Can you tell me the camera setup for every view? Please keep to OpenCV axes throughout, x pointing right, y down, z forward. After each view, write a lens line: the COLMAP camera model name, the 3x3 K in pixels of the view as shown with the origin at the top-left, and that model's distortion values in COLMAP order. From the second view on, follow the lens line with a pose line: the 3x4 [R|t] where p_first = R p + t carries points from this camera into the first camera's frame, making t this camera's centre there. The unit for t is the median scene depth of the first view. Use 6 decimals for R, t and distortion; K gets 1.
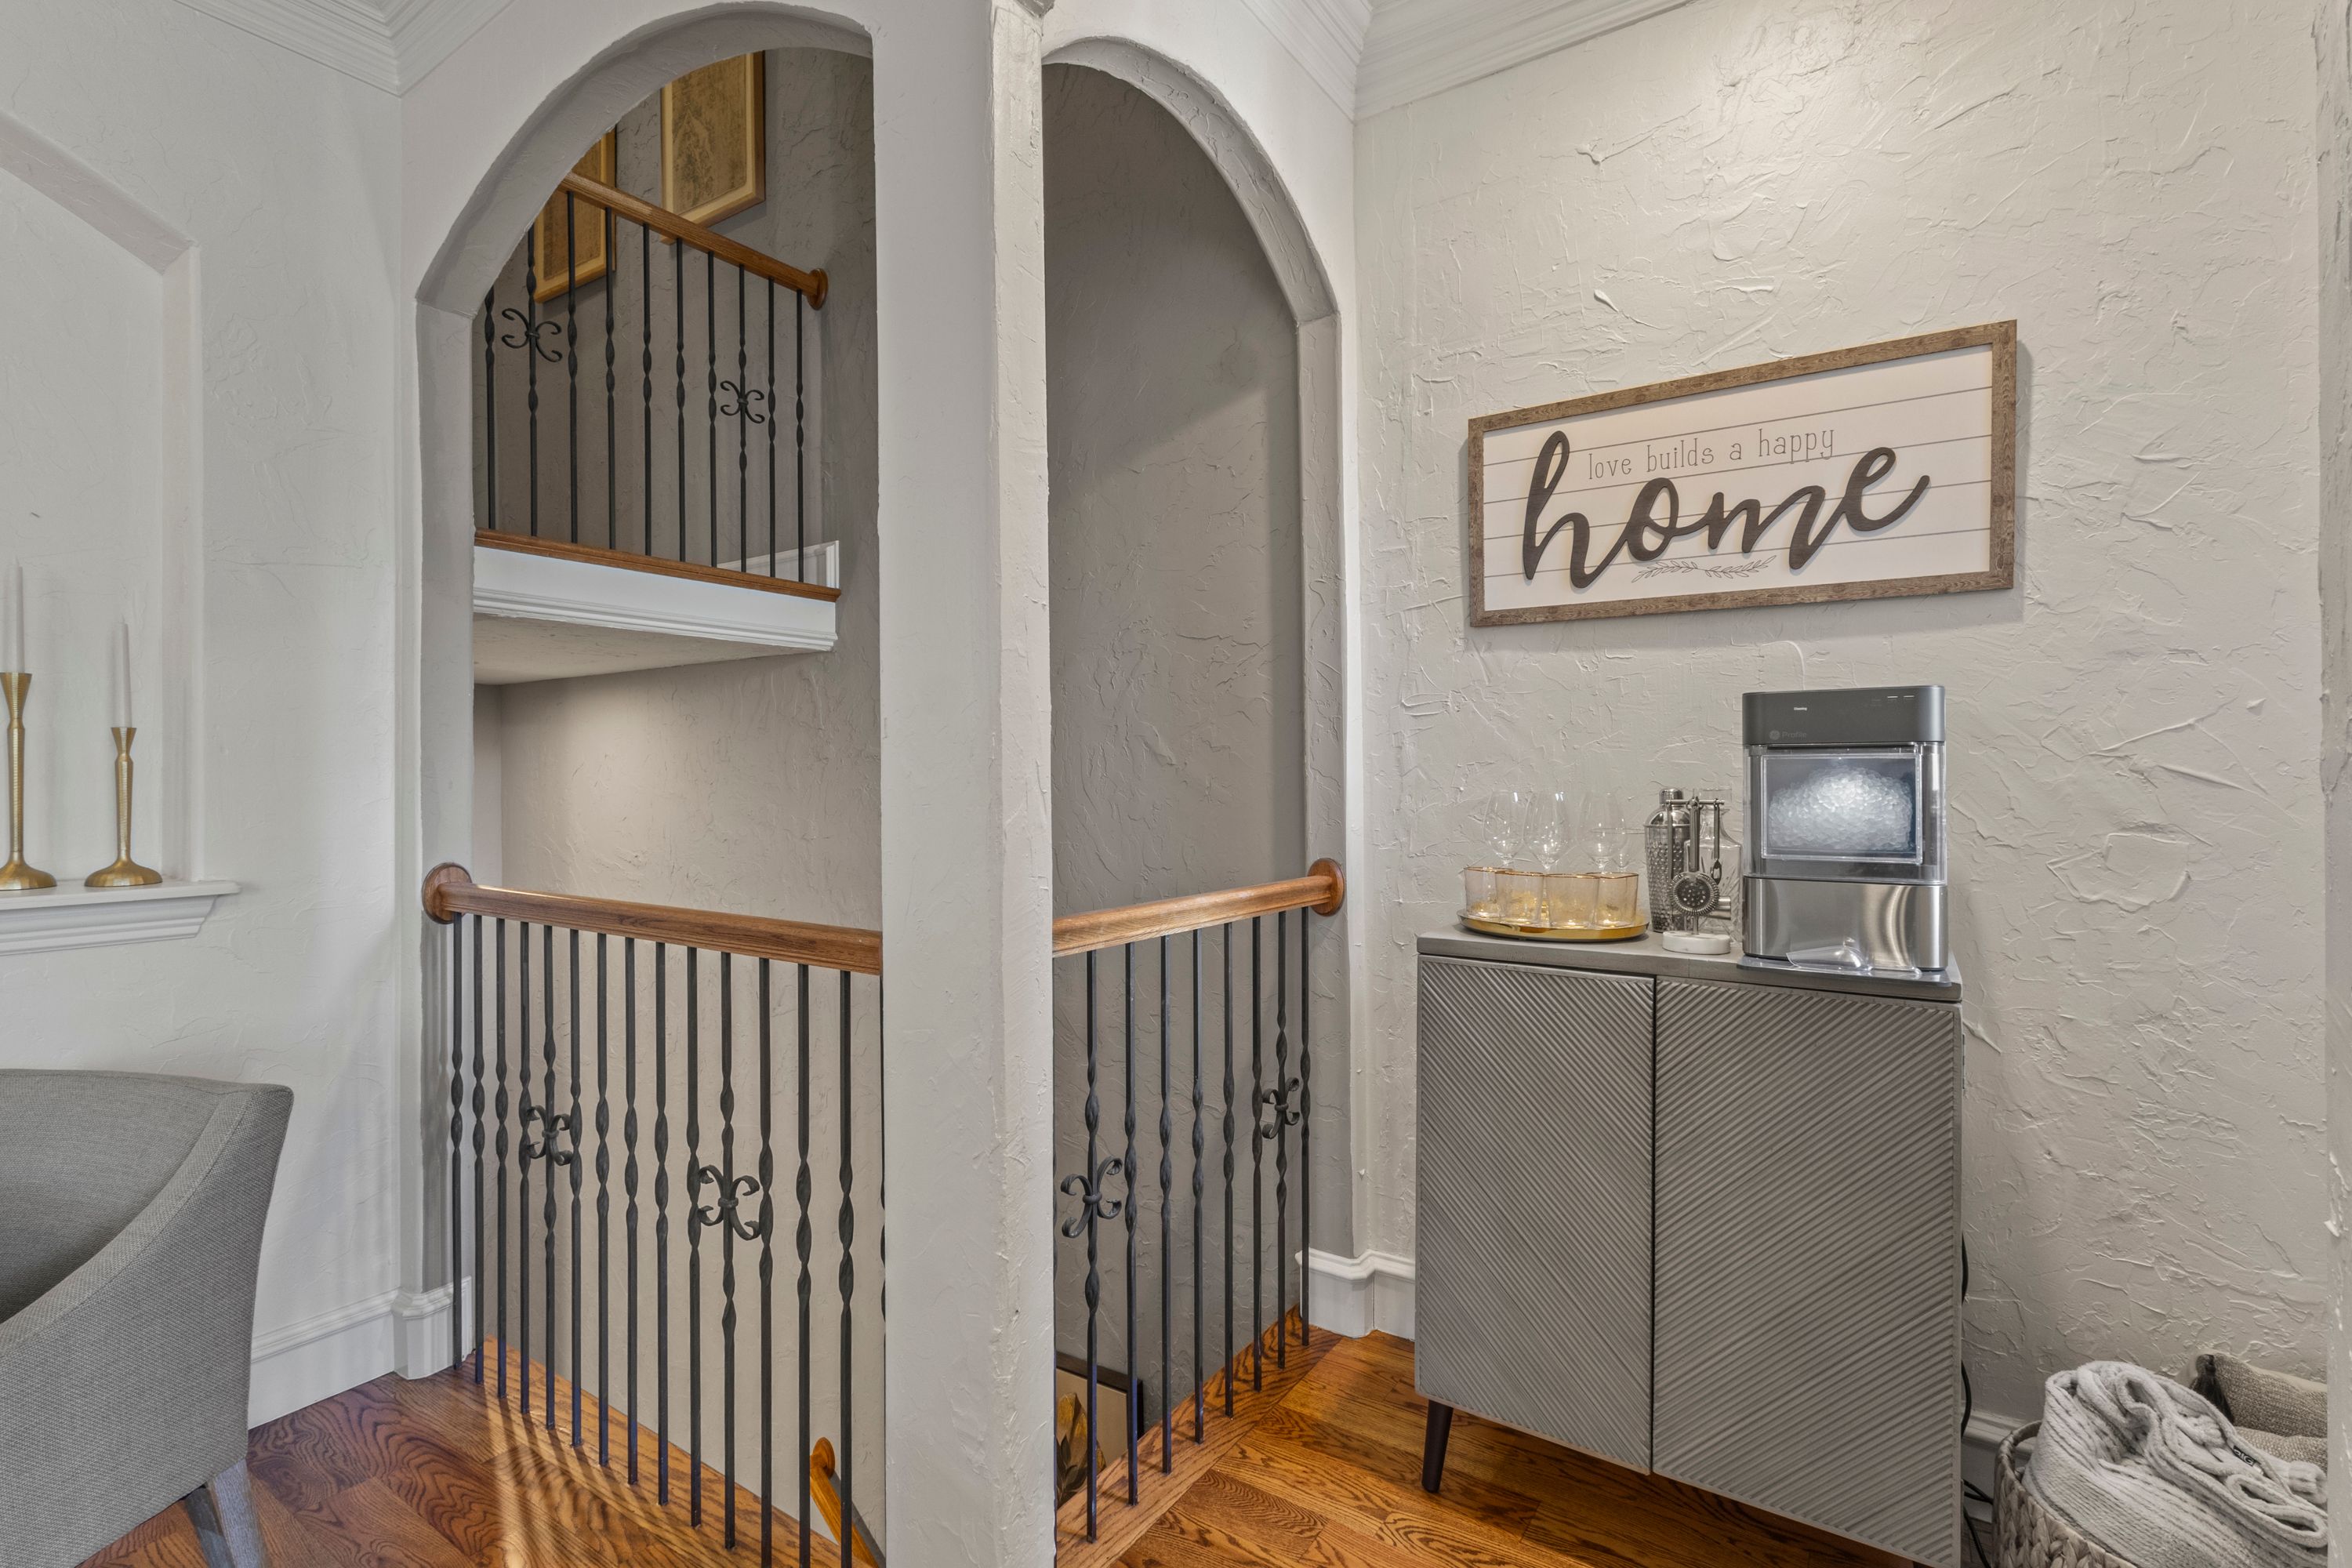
lens RADIAL K [[1084.1, 0, 1172.6], [0, 1084.1, 783.6], [0, 0, 1]] dist [-0.000480, 0.001966]
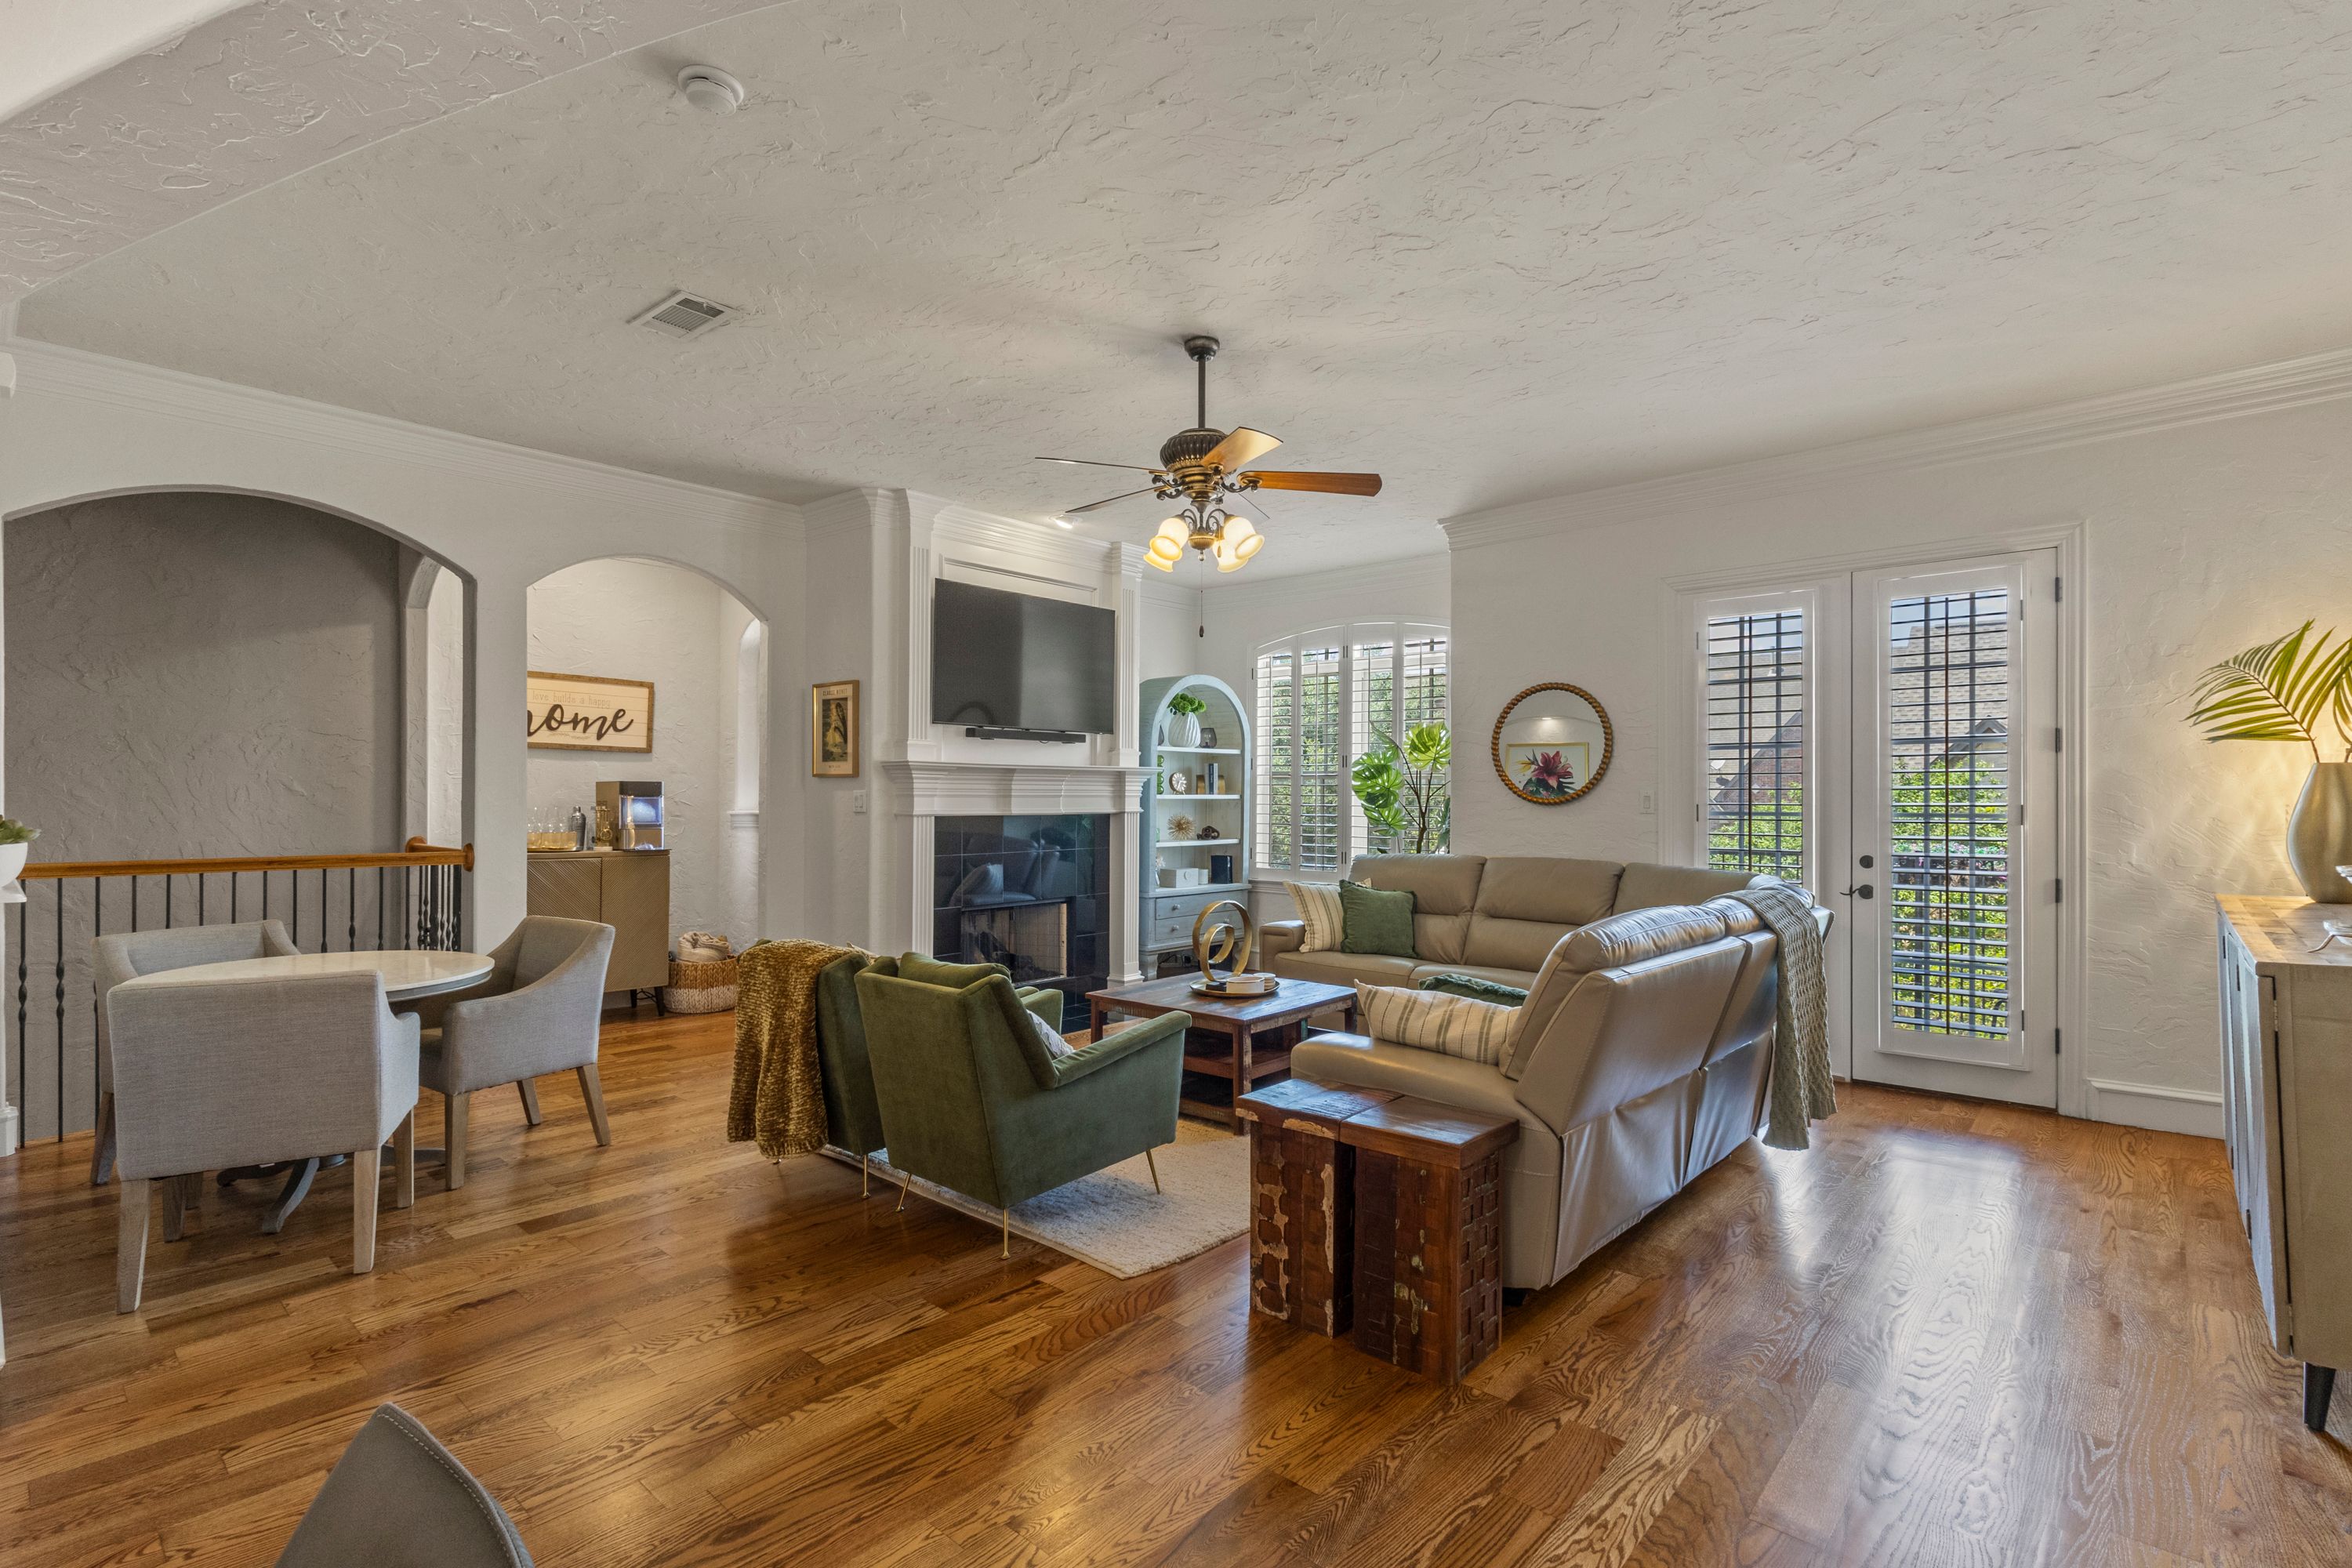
lens RADIAL K [[1084.1, 0, 1172.6], [0, 1084.1, 783.6], [0, 0, 1]] dist [-0.000480, 0.001966]
pose [[0.145549, 0.020781, 0.989133, -2.429667], [0.002734, 0.999767, -0.021407, 0.010900], [-0.989347, 0.005821, 0.145458, -1.209930]]
